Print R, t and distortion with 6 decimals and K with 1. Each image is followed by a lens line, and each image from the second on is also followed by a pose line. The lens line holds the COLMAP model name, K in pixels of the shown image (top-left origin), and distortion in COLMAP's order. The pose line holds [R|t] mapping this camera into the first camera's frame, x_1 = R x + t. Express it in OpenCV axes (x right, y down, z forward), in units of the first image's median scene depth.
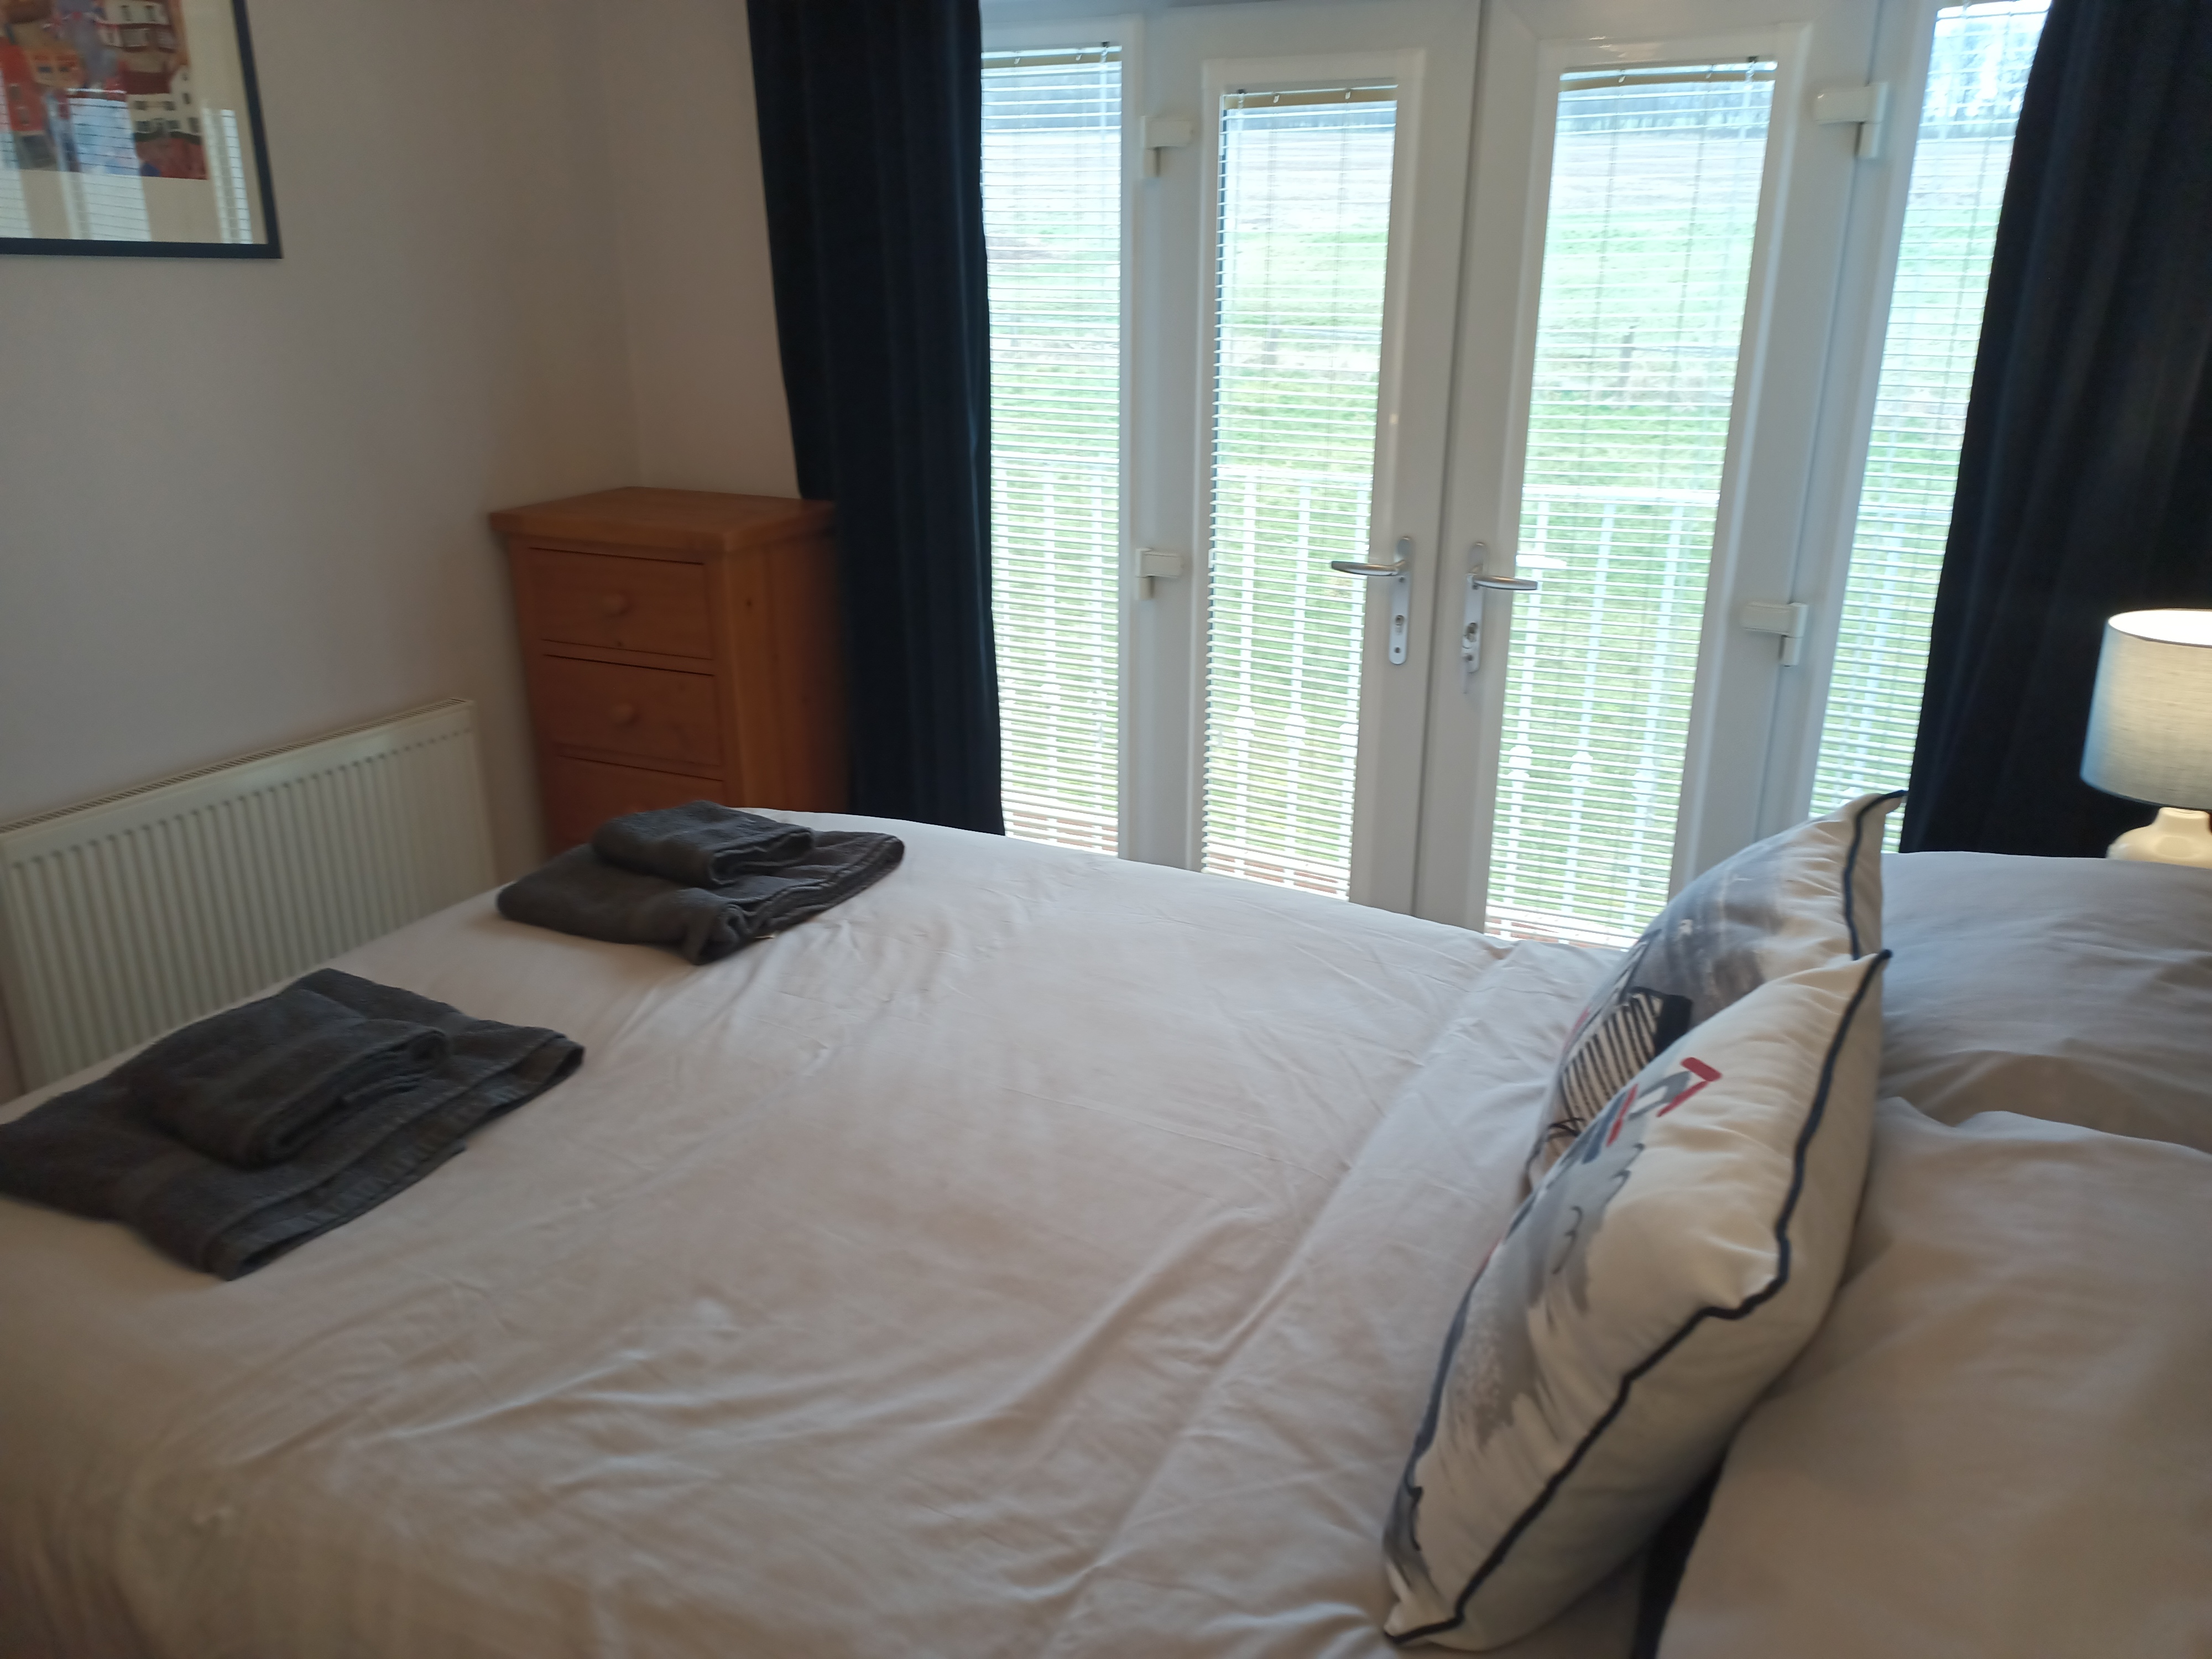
lens RADIAL K [[1633.6, 0, 1113.9], [0, 1633.6, 833.8], [0, 0, 1]] dist [0.039486, -0.006120]
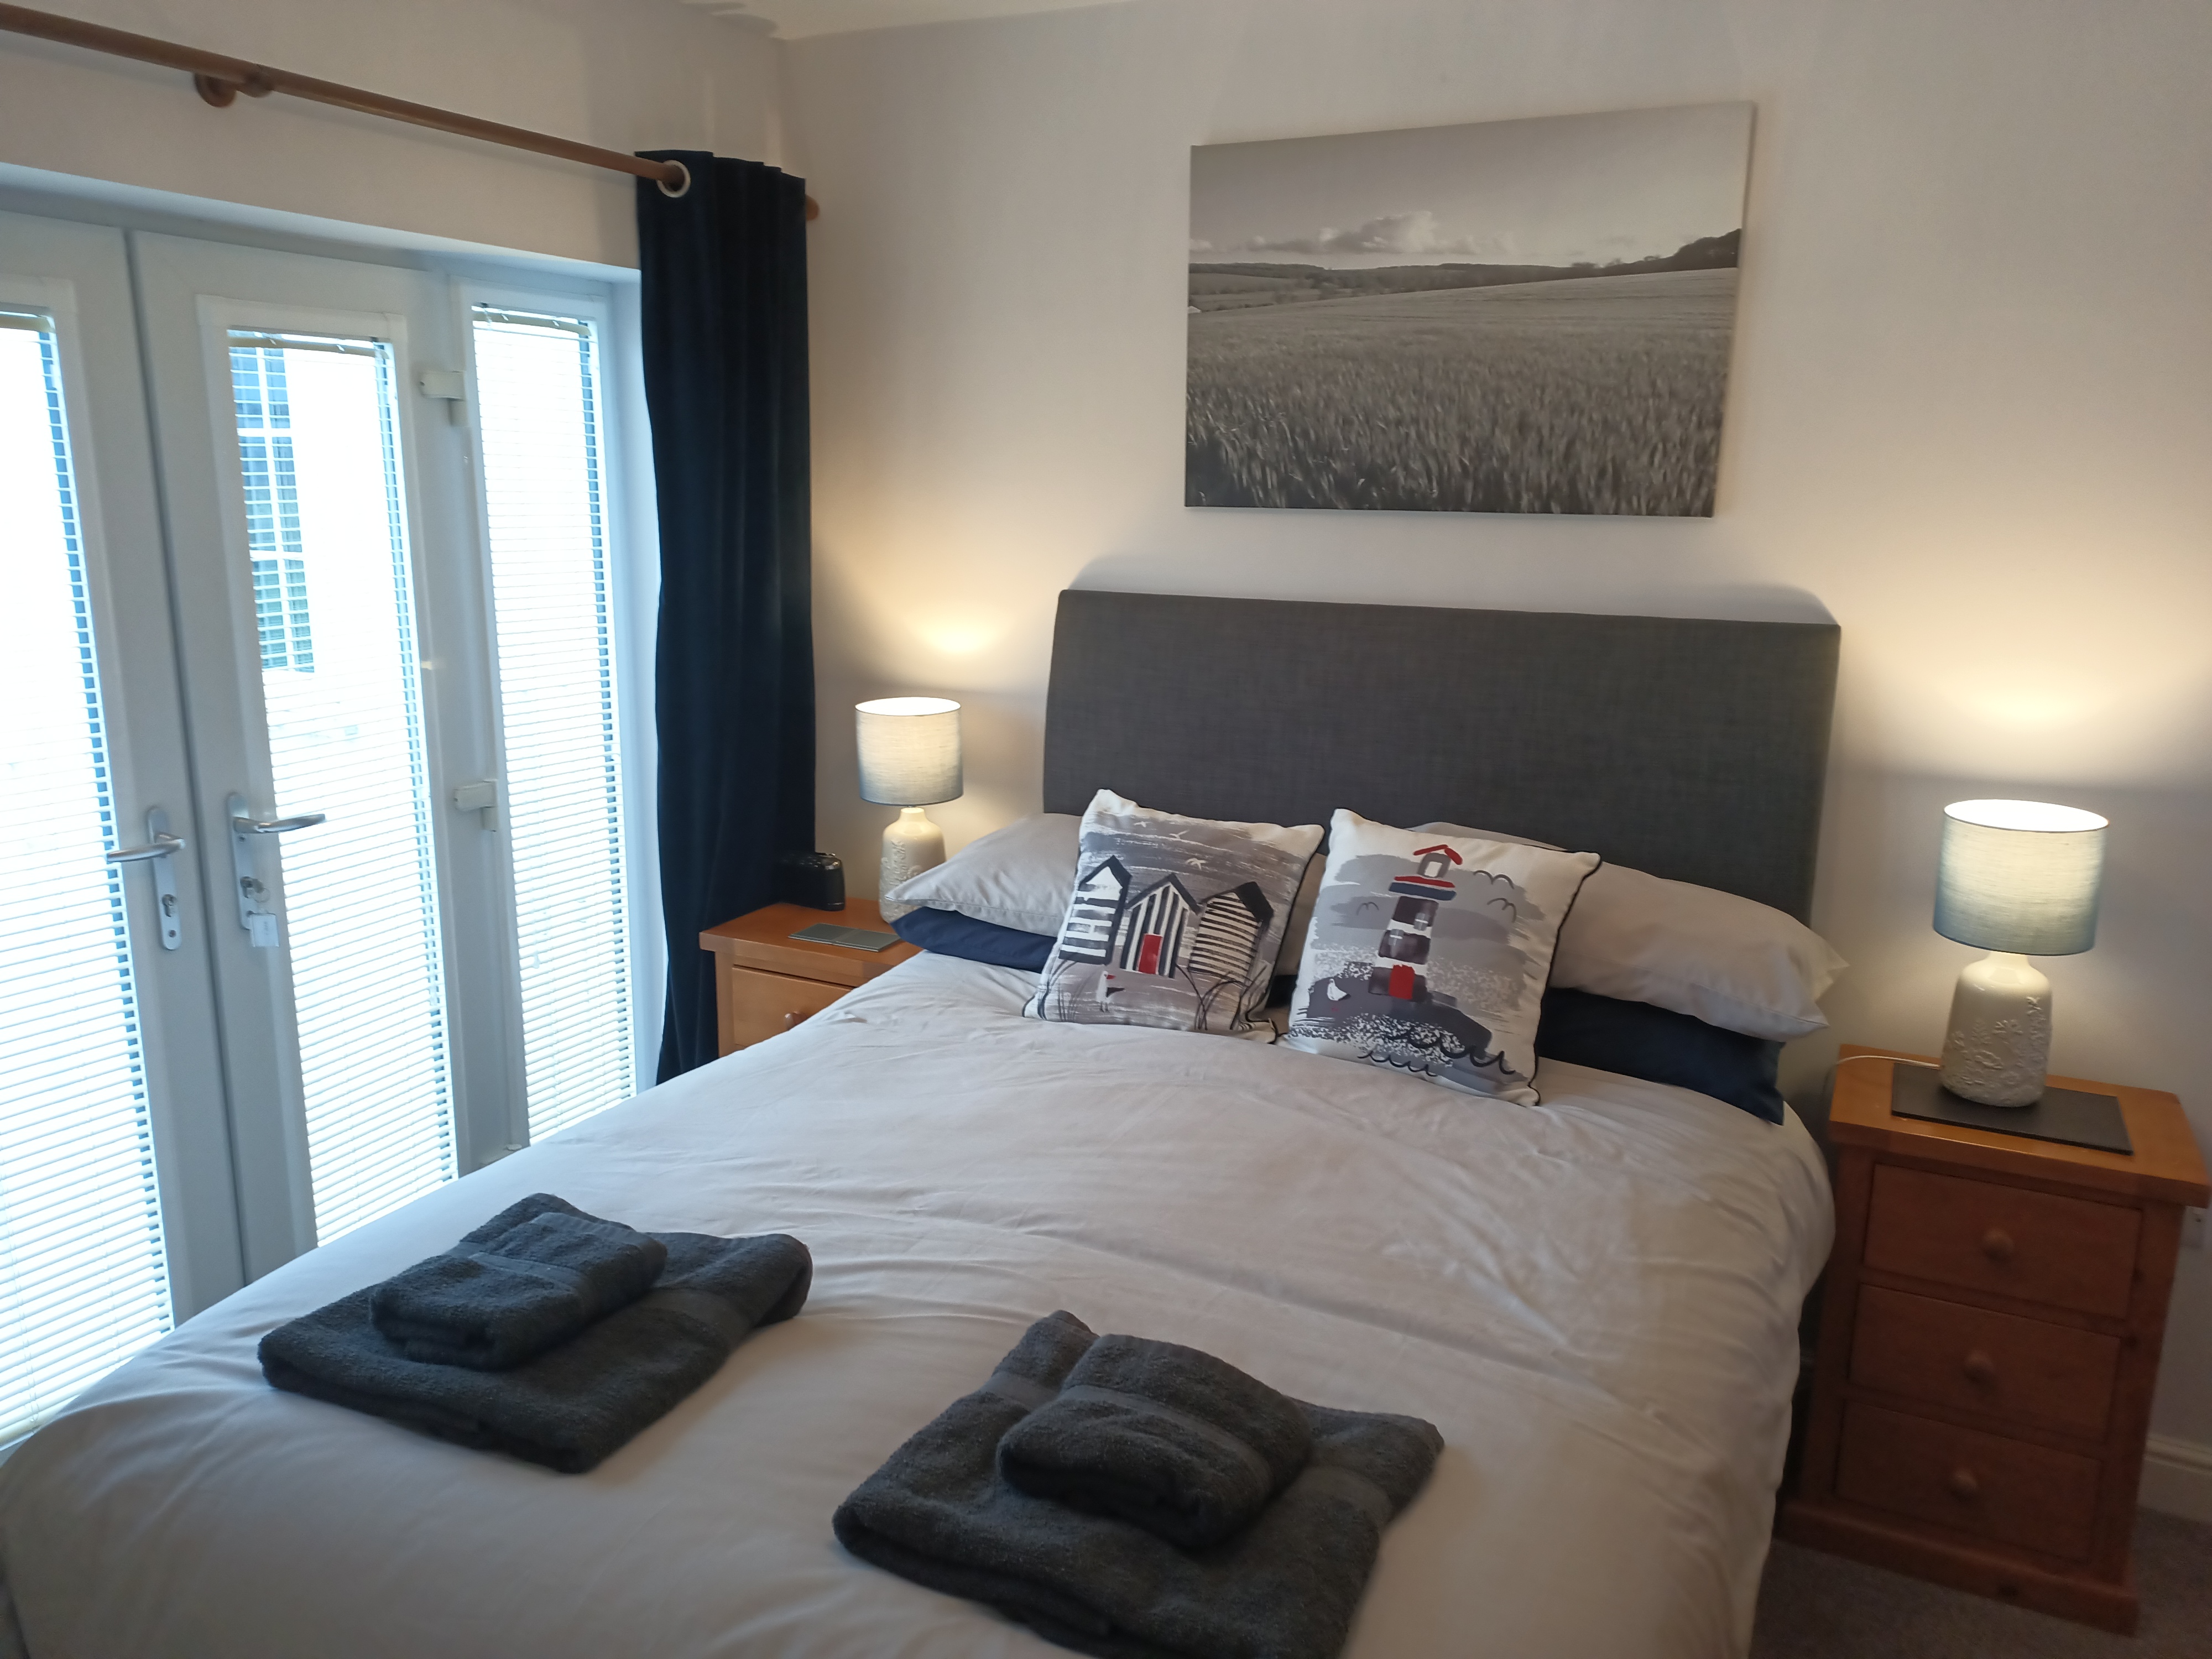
lens RADIAL K [[1633.6, 0, 1113.9], [0, 1633.6, 833.8], [0, 0, 1]] dist [0.039486, -0.006120]
pose [[-0.011979, -0.223440, 0.974644, -1.291924], [0.322501, 0.921763, 0.215281, -0.357882], [-0.946493, 0.316903, 0.061018, 0.853767]]
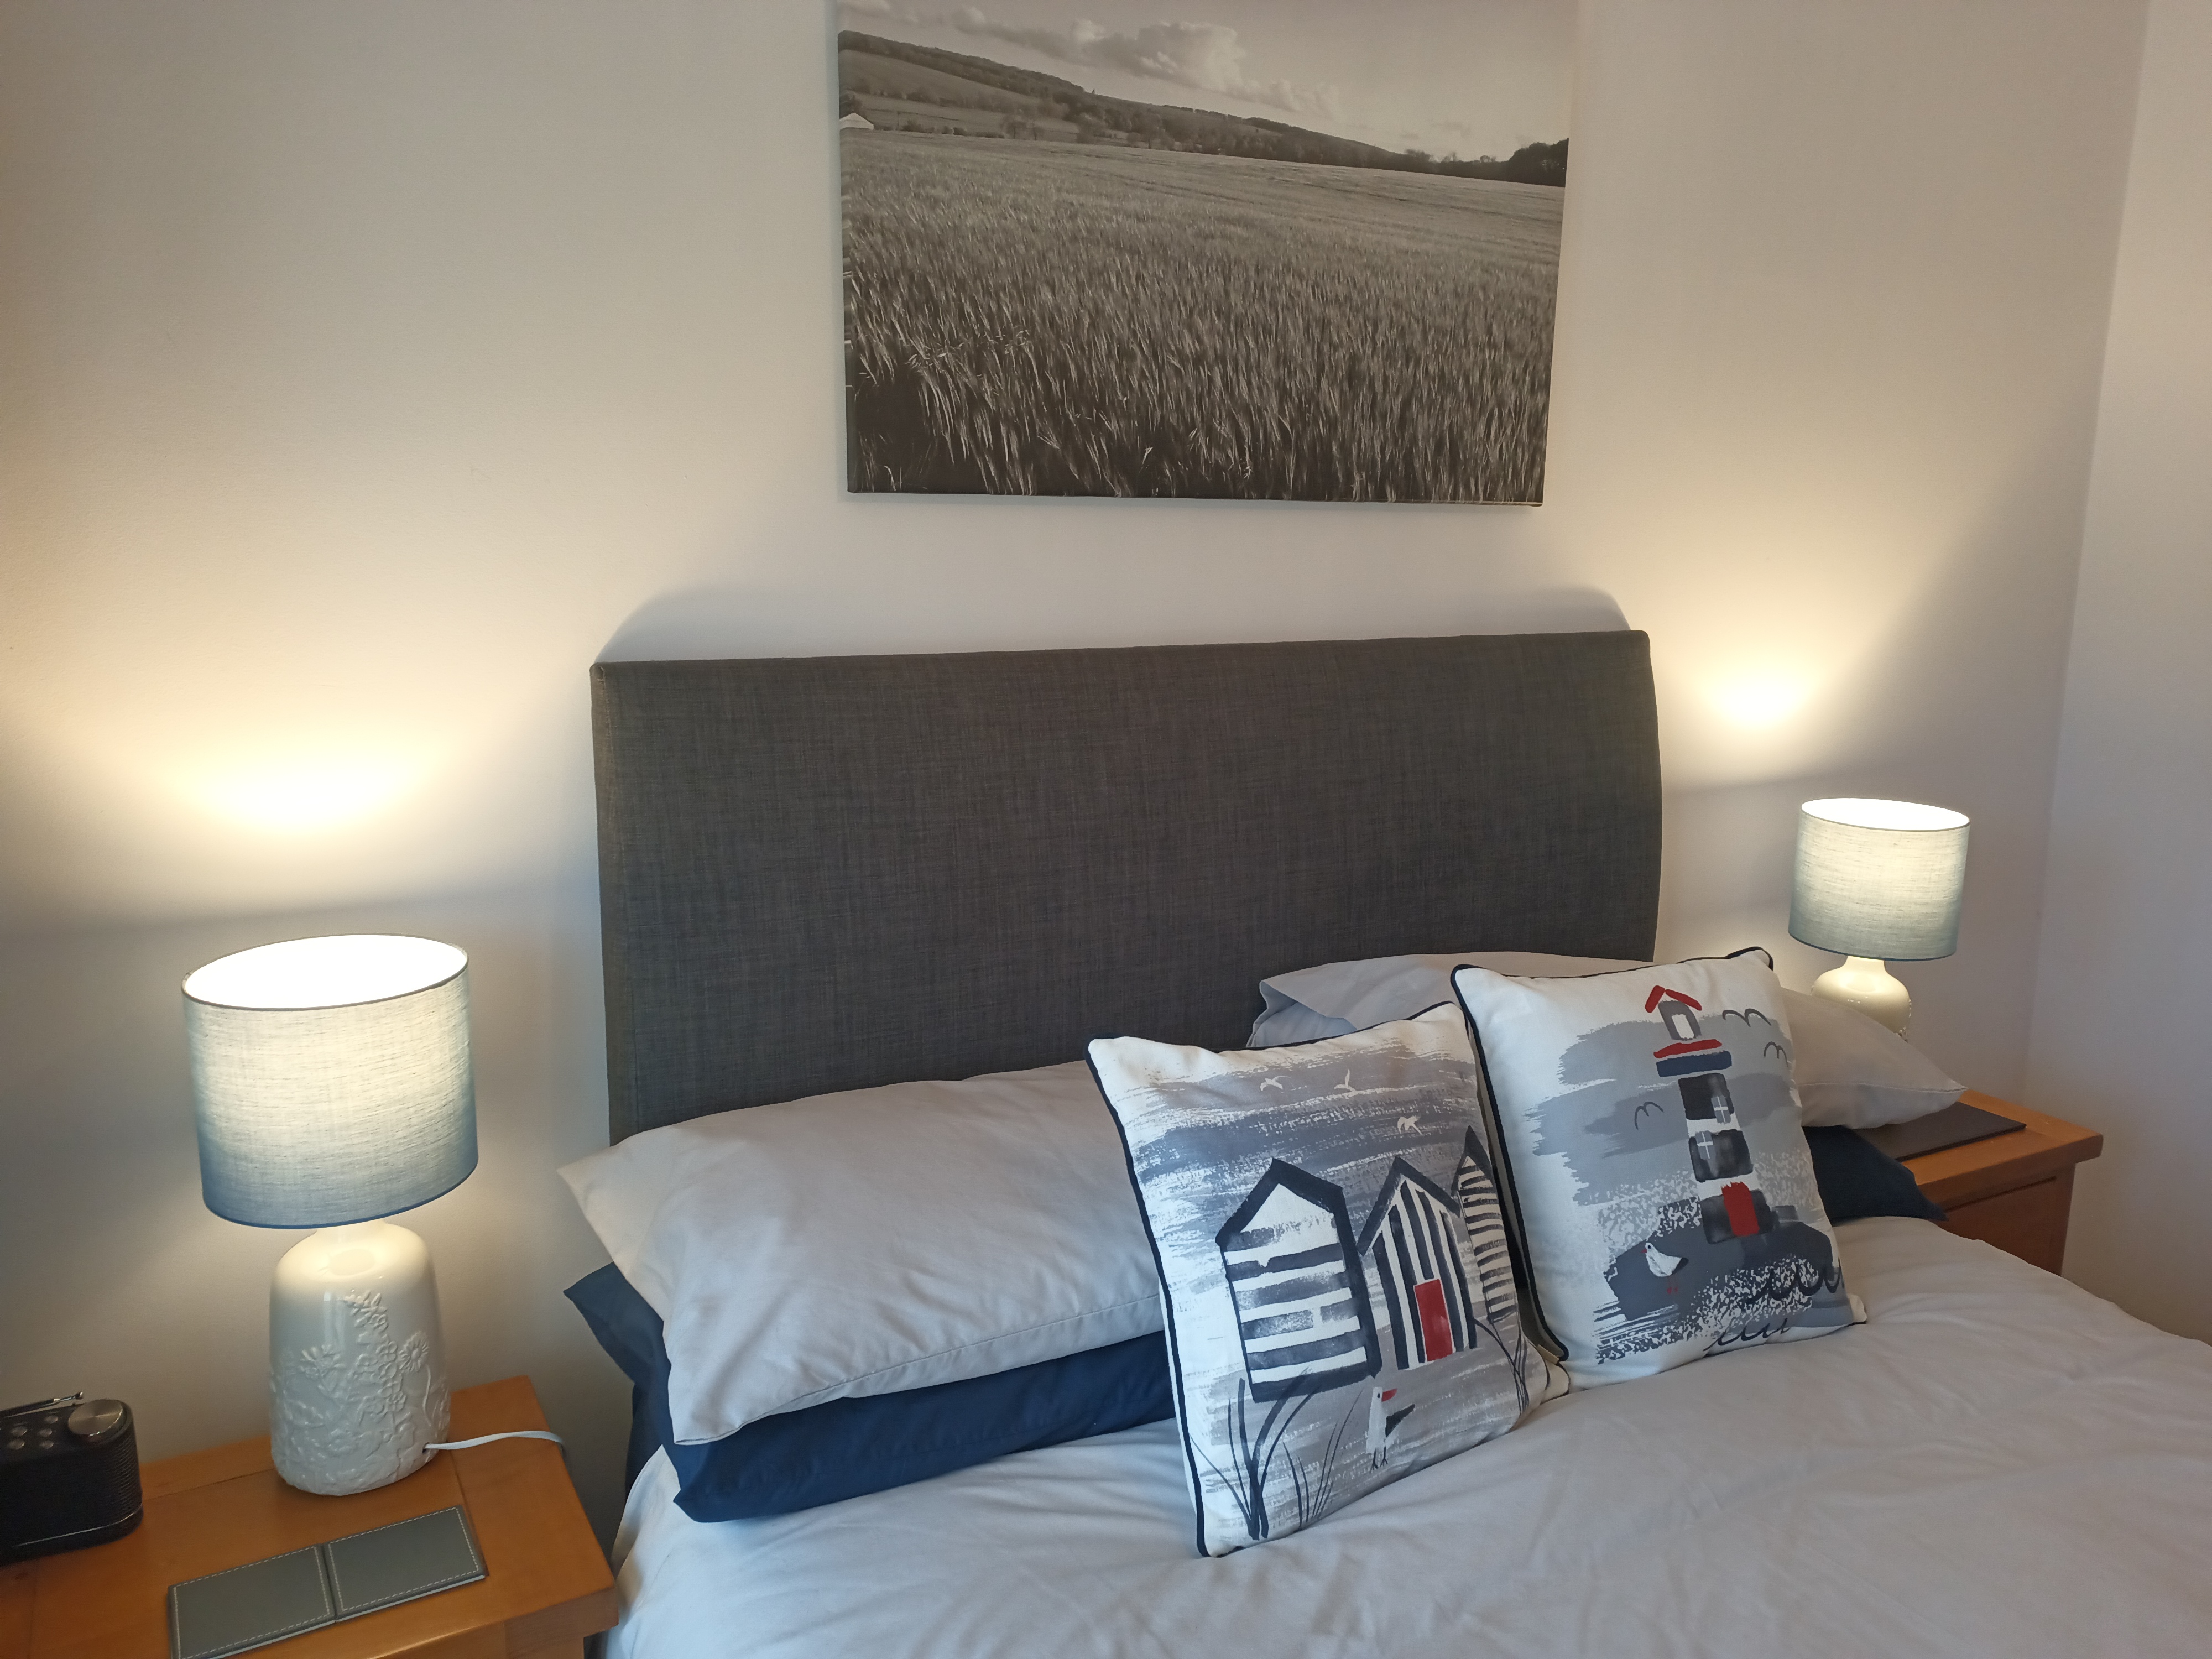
lens RADIAL K [[1633.6, 0, 1113.9], [0, 1633.6, 833.8], [0, 0, 1]] dist [0.039486, -0.006120]
pose [[-0.826821, -0.116735, 0.550218, -0.037071], [0.174185, 0.876996, 0.447815, -0.522454], [-0.534814, 0.466103, -0.704785, 1.533420]]
